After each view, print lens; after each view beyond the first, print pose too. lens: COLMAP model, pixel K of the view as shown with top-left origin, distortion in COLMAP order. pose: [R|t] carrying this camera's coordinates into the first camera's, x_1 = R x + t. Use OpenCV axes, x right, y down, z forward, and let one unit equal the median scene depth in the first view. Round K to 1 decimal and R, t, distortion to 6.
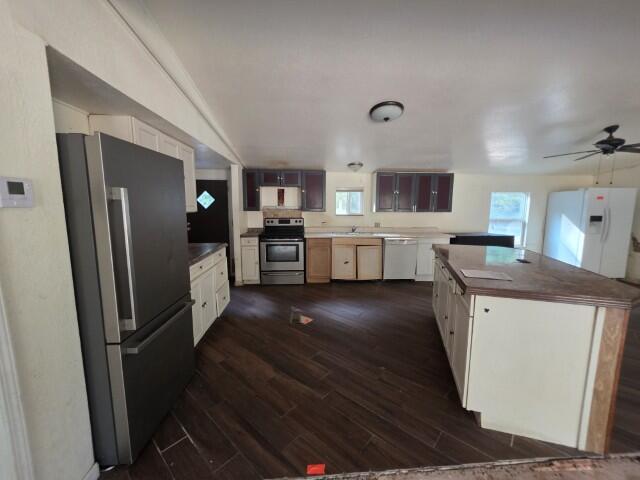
lens RADIAL K [[257.7, 0, 322.7], [0, 257.7, 239.8], [0, 0, 1]] dist [-0.001778, -0.000143]
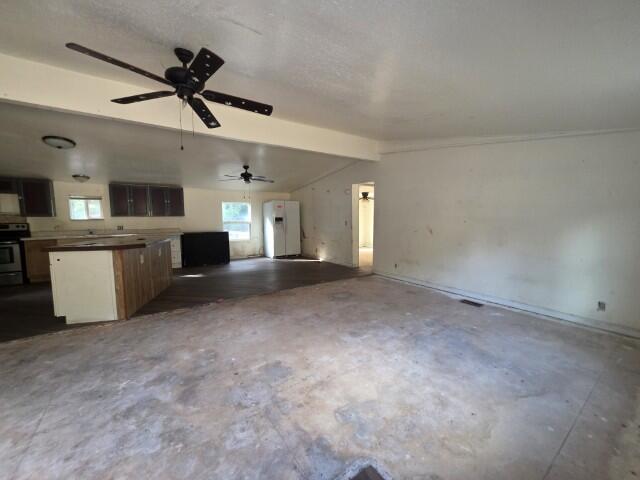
lens RADIAL K [[257.7, 0, 322.7], [0, 257.7, 239.8], [0, 0, 1]] dist [-0.001778, -0.000143]
pose [[0.857848, -0.054564, 0.510999, 0.432689], [0.075945, 0.996890, -0.021046, 0.100794], [-0.508262, 0.056862, 0.859323, -0.529636]]
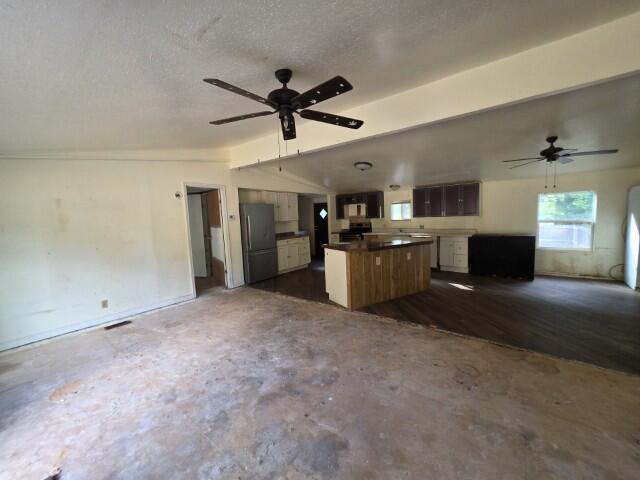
lens RADIAL K [[257.7, 0, 322.7], [0, 257.7, 239.8], [0, 0, 1]] dist [-0.001778, -0.000143]
pose [[0.737722, 0.029261, -0.674470, 0.784659], [-0.048494, 0.998776, -0.009712, 0.049394], [0.673360, 0.039873, 0.738239, -0.344542]]
